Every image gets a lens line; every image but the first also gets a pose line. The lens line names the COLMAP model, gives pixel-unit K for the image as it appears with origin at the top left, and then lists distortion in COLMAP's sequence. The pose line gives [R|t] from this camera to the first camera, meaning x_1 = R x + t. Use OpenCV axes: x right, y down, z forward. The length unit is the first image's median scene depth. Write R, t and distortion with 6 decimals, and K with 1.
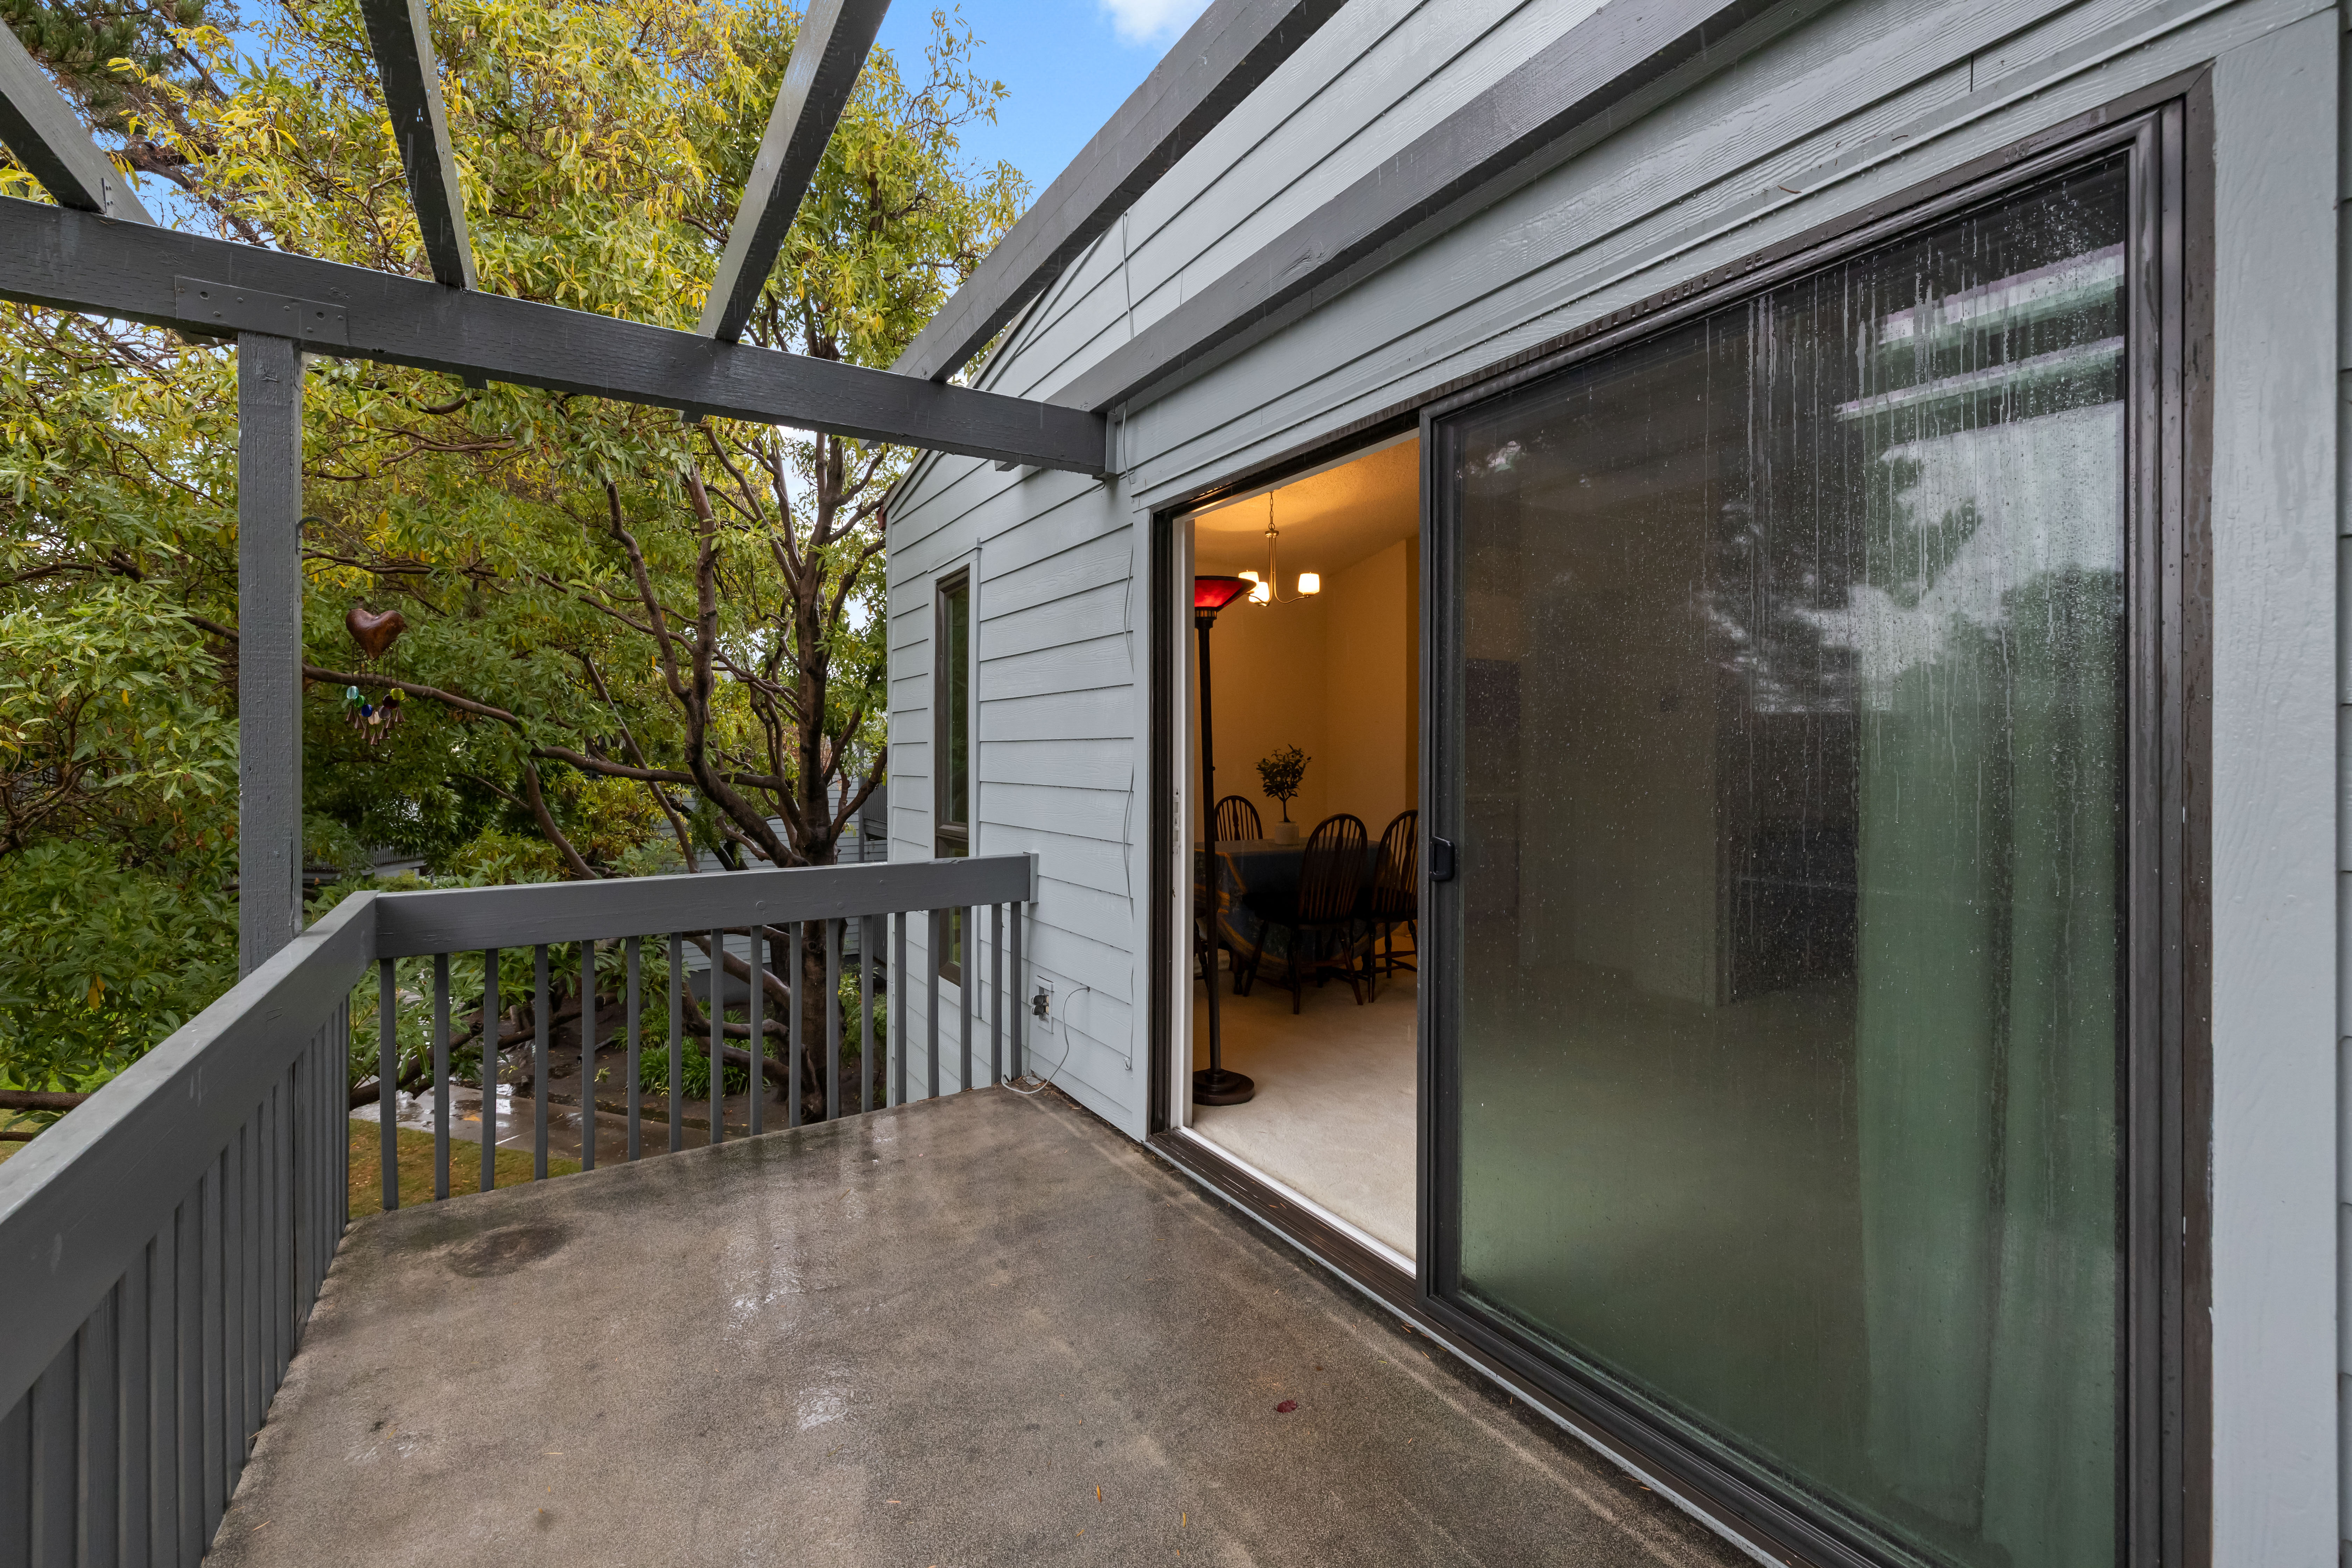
lens RADIAL K [[1015.5, 0, 1179.5], [0, 1015.5, 765.1], [0, 0, 1]] dist [0.004039, -0.000942]
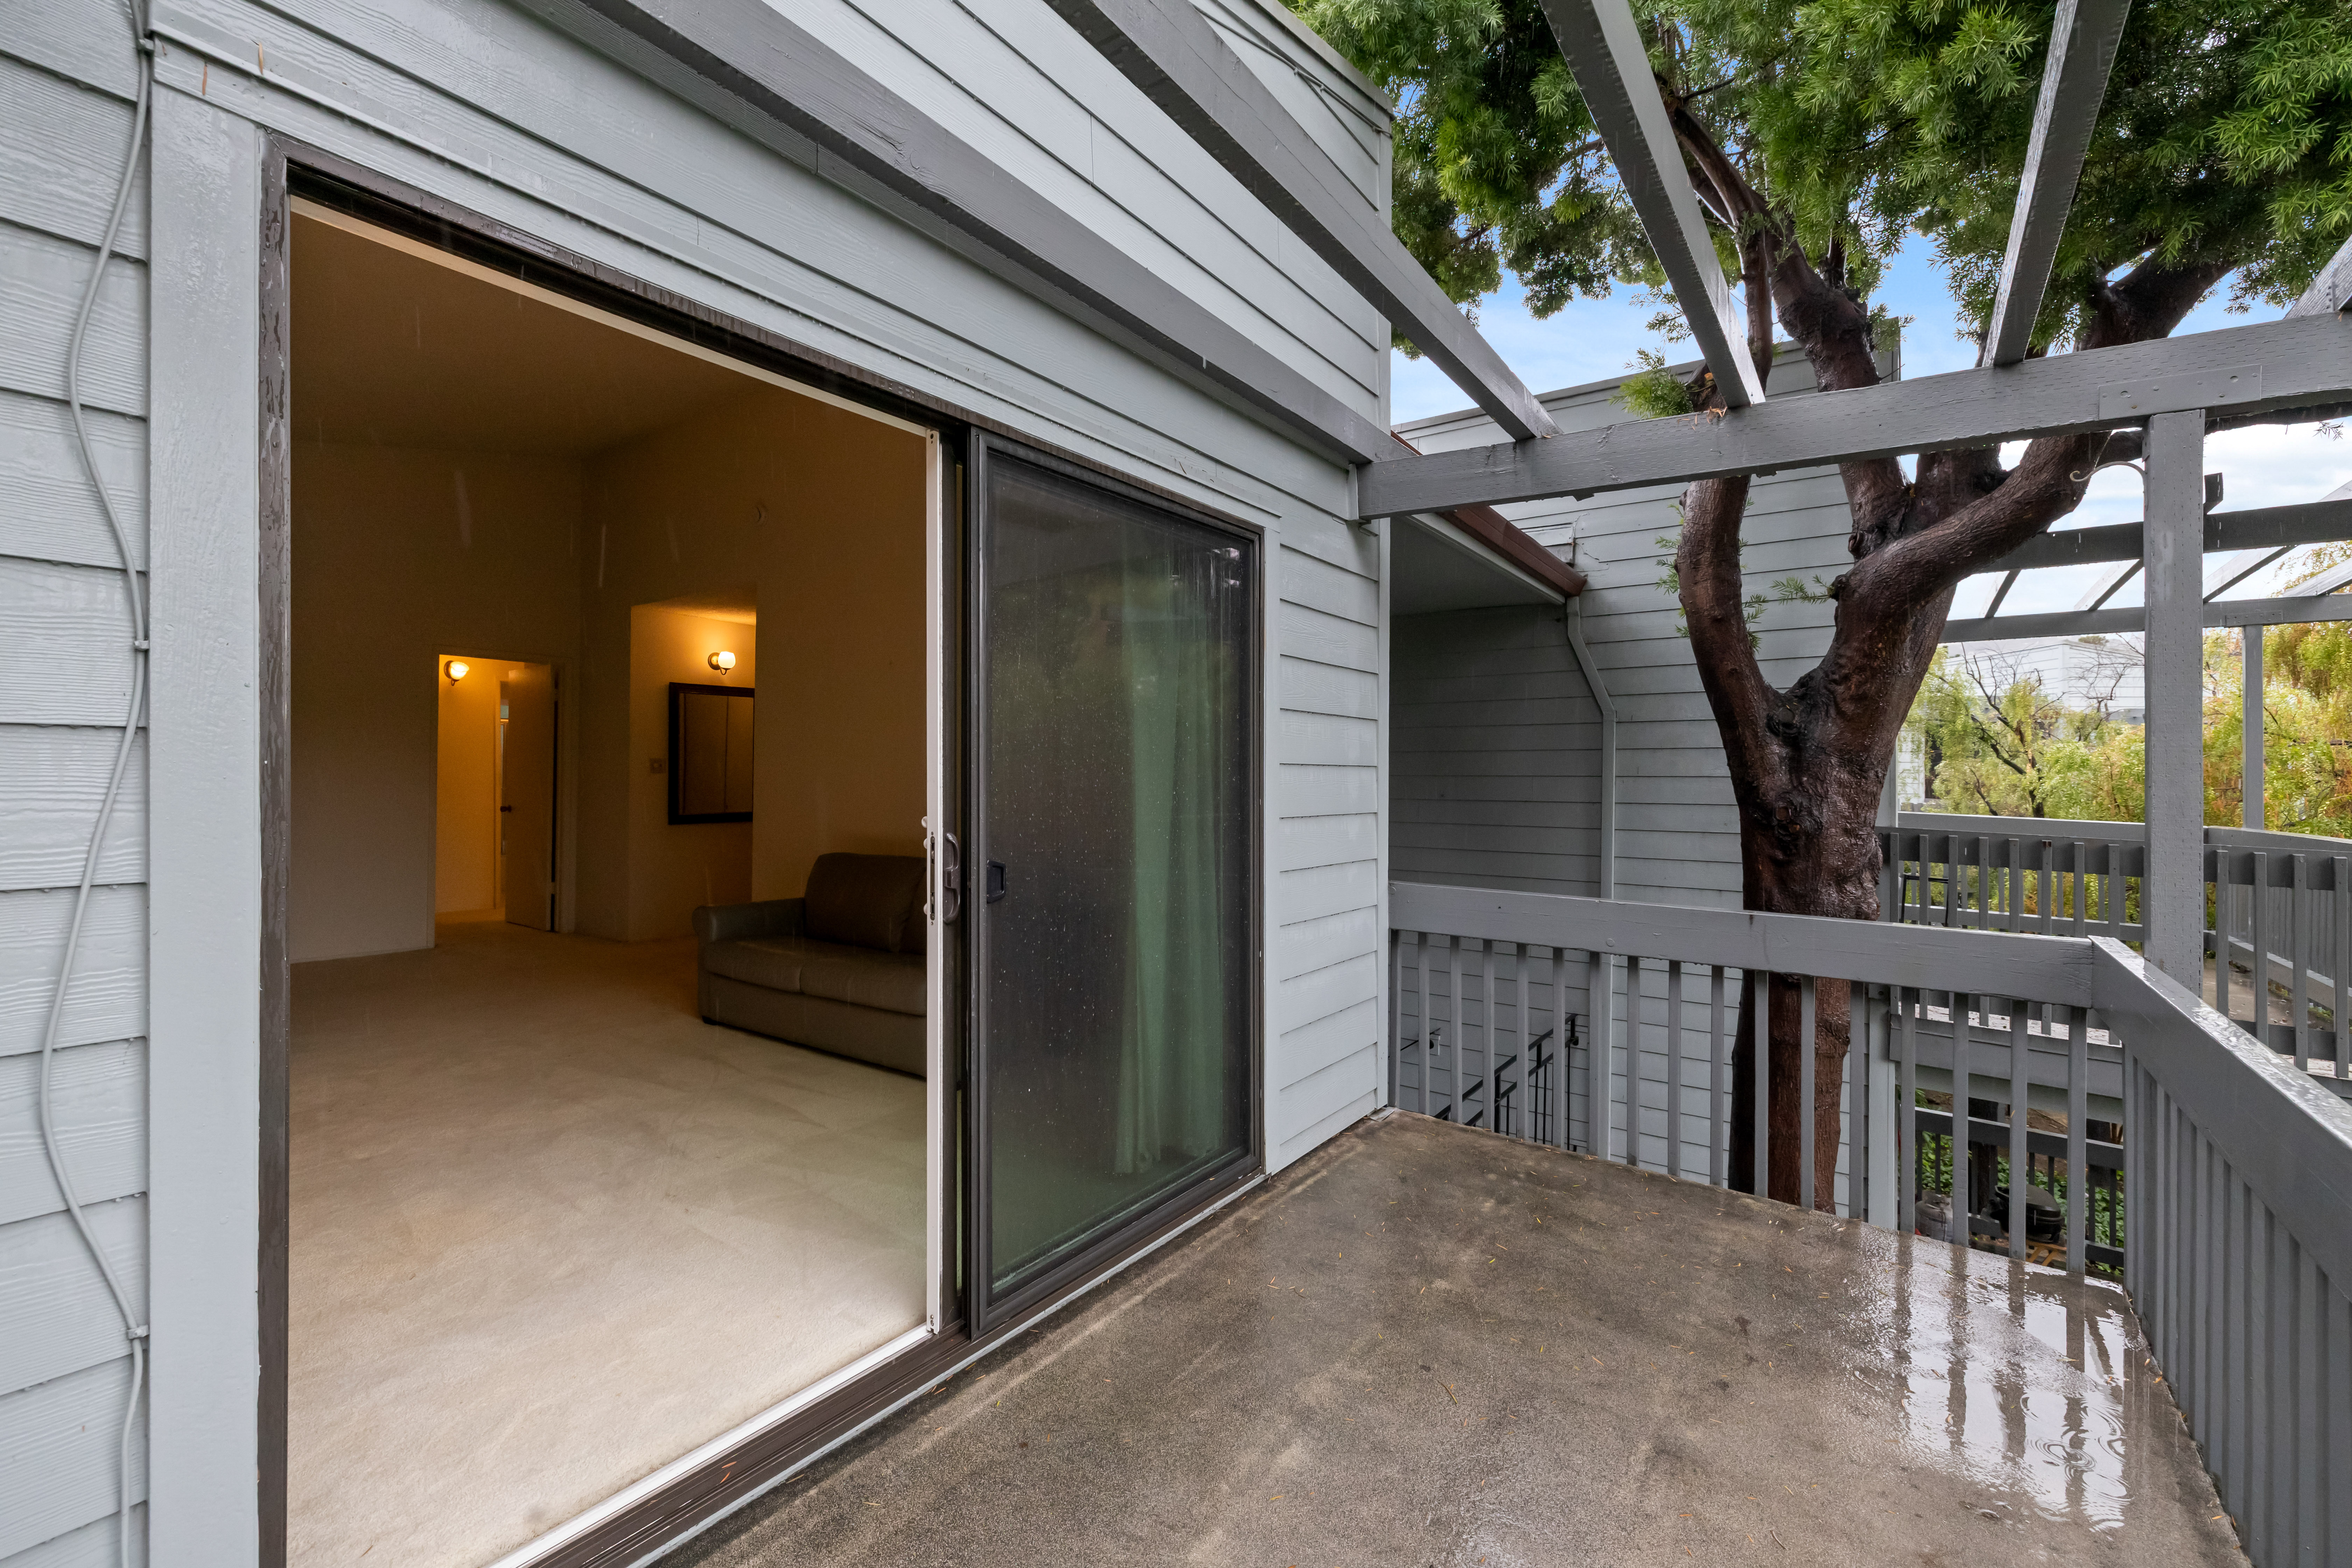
lens RADIAL K [[1015.5, 0, 1145.8], [0, 1015.5, 780.7], [0, 0, 1]] dist [0.004039, -0.000942]
pose [[-0.375994, -0.008703, 0.926581, -0.767386], [0.002439, 0.999943, 0.010381, -0.018966], [-0.926619, 0.006163, -0.375951, 1.262456]]
